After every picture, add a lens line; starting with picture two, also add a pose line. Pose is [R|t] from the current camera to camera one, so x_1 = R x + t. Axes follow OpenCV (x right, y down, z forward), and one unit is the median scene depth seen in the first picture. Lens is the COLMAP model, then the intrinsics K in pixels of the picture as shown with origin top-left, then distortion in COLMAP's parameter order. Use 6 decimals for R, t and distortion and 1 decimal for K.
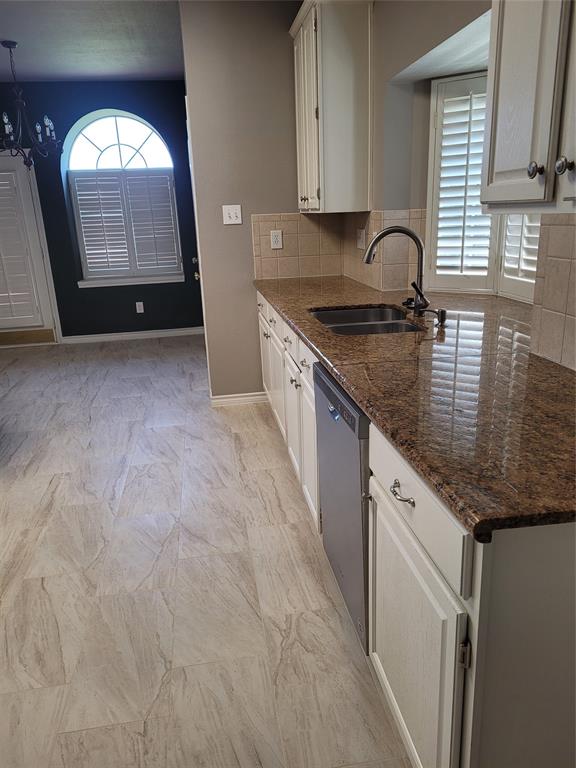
lens RADIAL K [[575.4, 0, 291.8], [0, 575.4, 385.5], [0, 0, 1]] dist [0.056742, -0.037714]
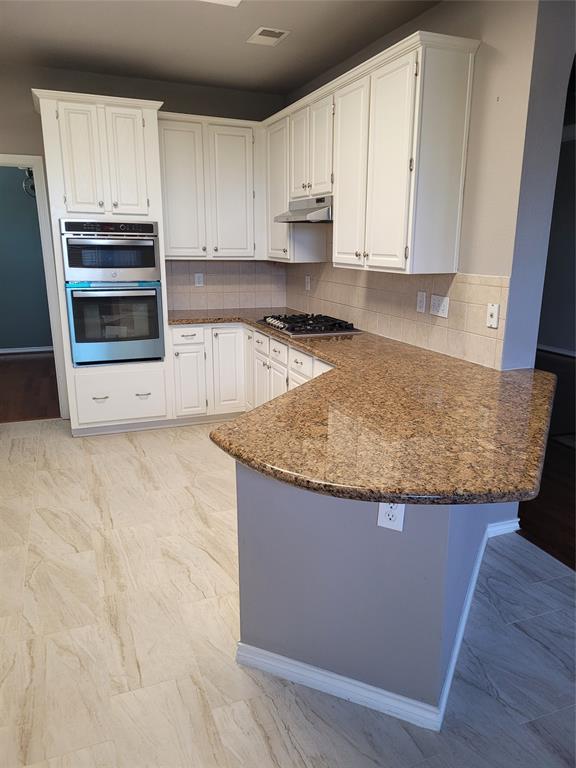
lens RADIAL K [[575.4, 0, 303.4], [0, 575.4, 381.9], [0, 0, 1]] dist [0.056742, -0.037714]
pose [[-0.972994, 0.083614, -0.215154, -0.530484], [-0.037847, 0.861687, 0.506026, -0.504000], [0.227706, 0.500504, -0.835252, 1.581482]]
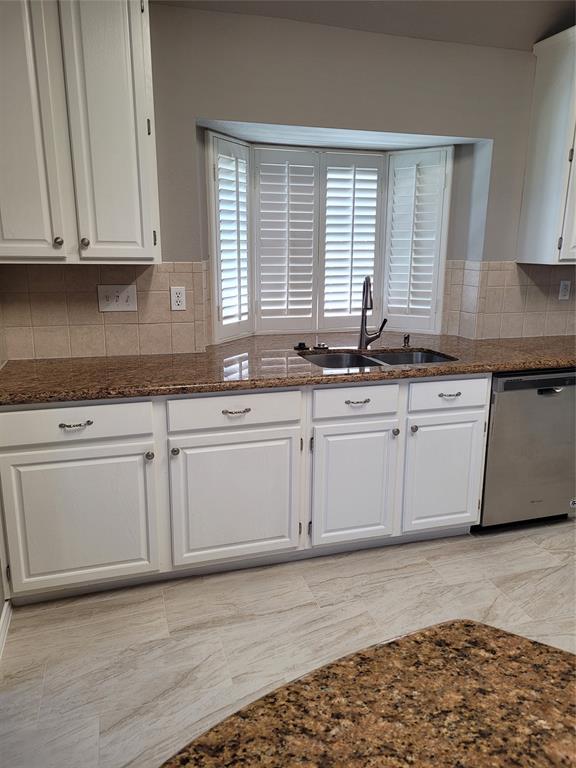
lens RADIAL K [[575.4, 0, 292.2], [0, 575.4, 382.3], [0, 0, 1]] dist [0.056742, -0.037714]
pose [[-0.142334, -0.201600, 0.969071, -0.826565], [0.282327, 0.930100, 0.234960, -0.334203], [-0.948700, 0.307037, -0.075468, 1.107302]]
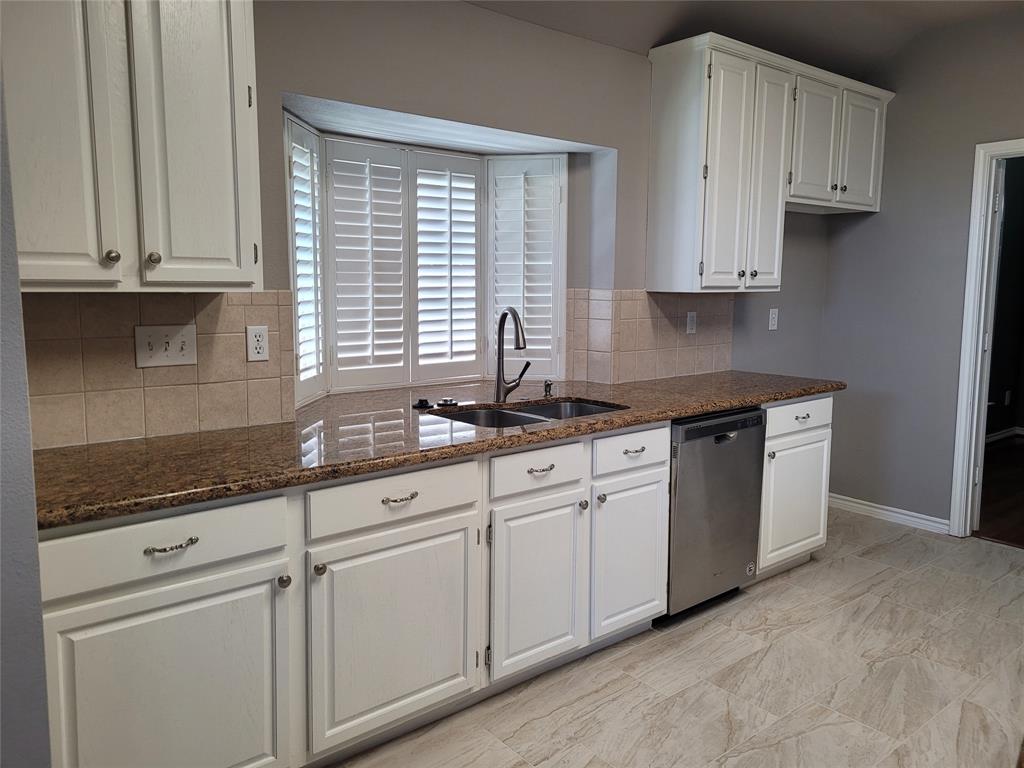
lens RADIAL K [[767.2, 0, 513.0], [0, 767.2, 369.2], [0, 0, 1]] dist [0.056742, -0.037714]
pose [[-0.508950, -0.072181, 0.857764, -0.728406], [0.256073, 0.938668, 0.230929, -0.391463], [-0.821825, 0.337182, -0.459252, 1.346129]]
